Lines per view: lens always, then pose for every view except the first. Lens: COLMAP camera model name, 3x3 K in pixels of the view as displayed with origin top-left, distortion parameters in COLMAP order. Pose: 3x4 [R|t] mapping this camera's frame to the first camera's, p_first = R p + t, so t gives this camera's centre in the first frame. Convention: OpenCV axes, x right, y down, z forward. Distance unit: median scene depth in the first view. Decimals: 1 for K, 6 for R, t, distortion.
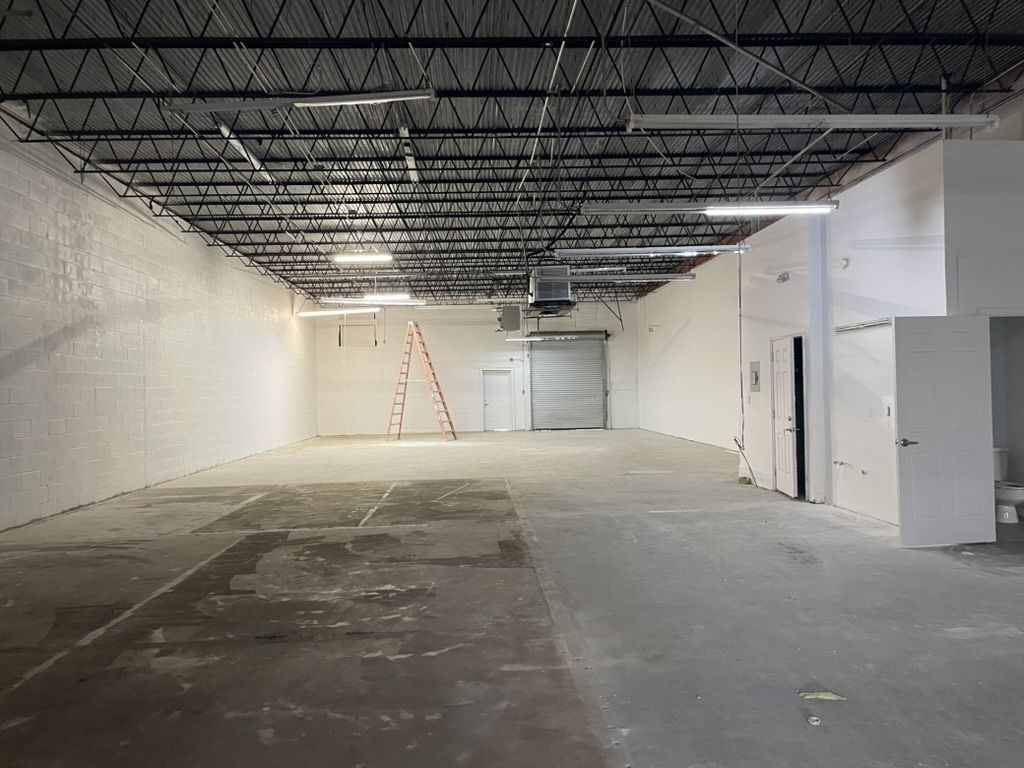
lens RADIAL K [[781.3, 0, 517.7], [0, 781.3, 378.6], [0, 0, 1]] dist [0.094831, -0.122019]
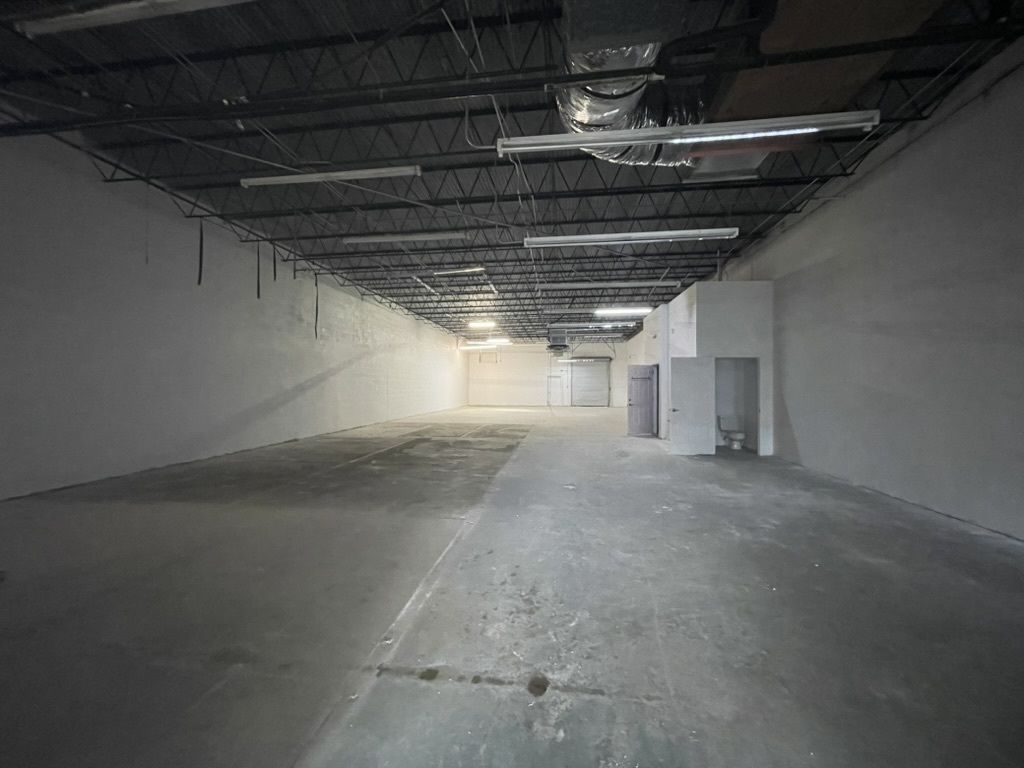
lens RADIAL K [[416.7, 0, 508.0], [0, 416.7, 381.7], [0, 0, 1]] dist [-0.005430, 0.000340]
pose [[0.981341, 0.023767, -0.190800, 0.145291], [-0.022842, 0.999714, 0.007050, -0.001483], [0.190913, -0.002560, 0.981604, -0.192697]]
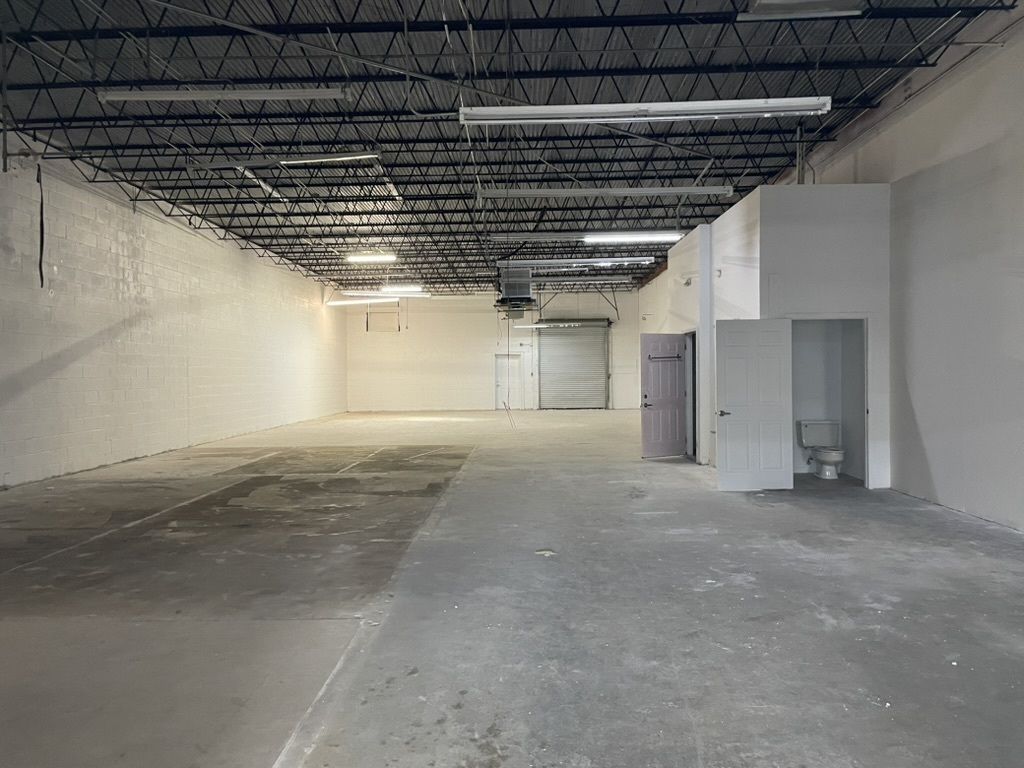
lens RADIAL K [[781.3, 0, 508.8], [0, 781.3, 380.3], [0, 0, 1]] dist [0.094831, -0.122019]
pose [[0.996972, 0.011388, -0.076917, 0.140150], [-0.009501, 0.999646, 0.024858, -0.003213], [0.077173, -0.024052, 0.996728, -0.217601]]
